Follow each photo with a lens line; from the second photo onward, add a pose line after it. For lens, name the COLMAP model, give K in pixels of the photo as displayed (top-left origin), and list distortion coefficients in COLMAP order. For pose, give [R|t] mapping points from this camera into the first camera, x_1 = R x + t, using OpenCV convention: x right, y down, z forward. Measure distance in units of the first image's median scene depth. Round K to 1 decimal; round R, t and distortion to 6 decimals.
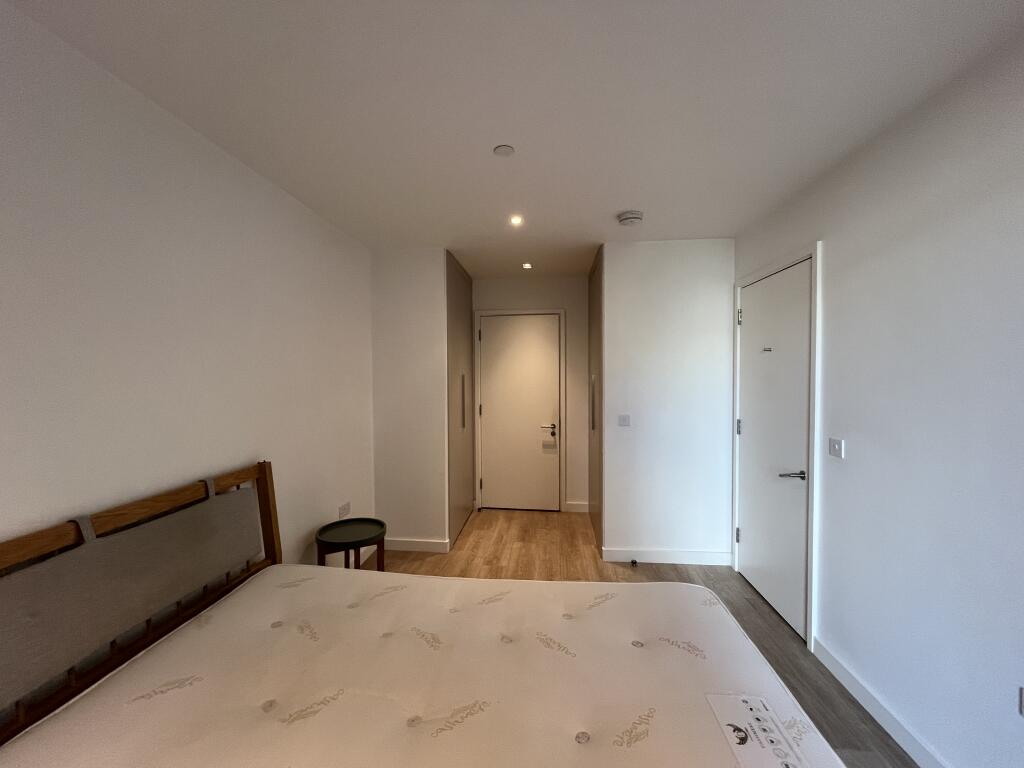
lens RADIAL K [[418.3, 0, 508.7], [0, 418.3, 383.1], [0, 0, 1]] dist [-0.002539, 0.001487]
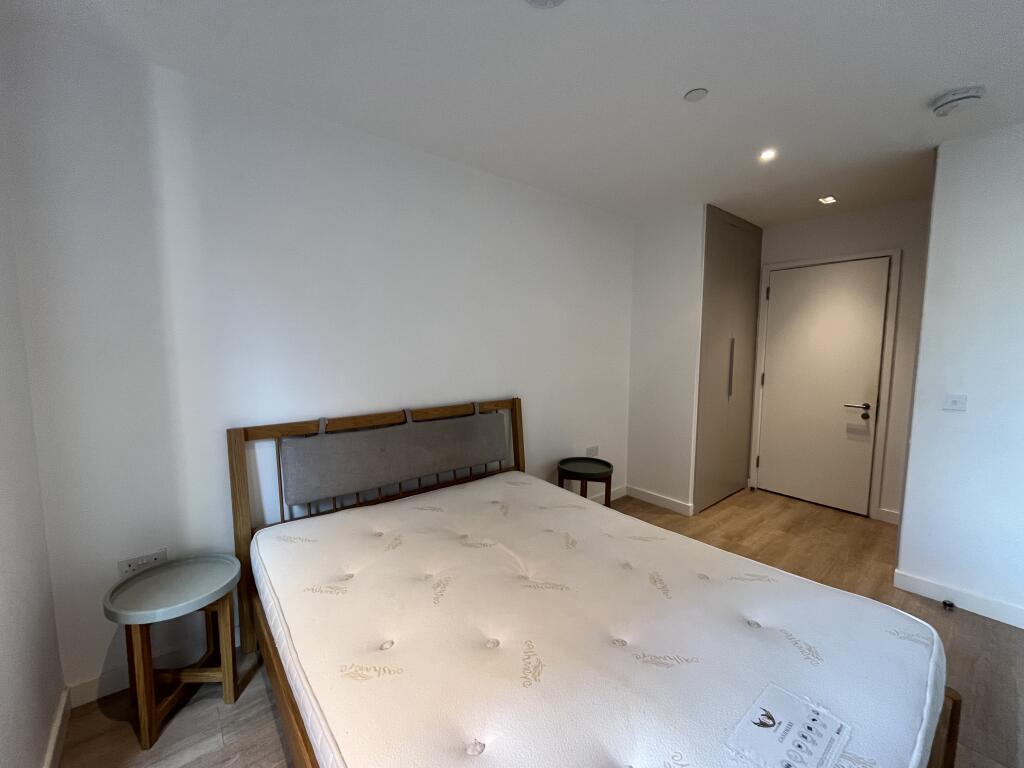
lens RADIAL K [[418.3, 0, 512.7], [0, 418.3, 383.5], [0, 0, 1]] dist [-0.002539, 0.001487]
pose [[0.717947, 0.074693, -0.692079, 0.226084], [-0.023879, 0.996284, 0.082754, 0.017428], [0.695688, -0.042887, 0.717063, 0.001910]]
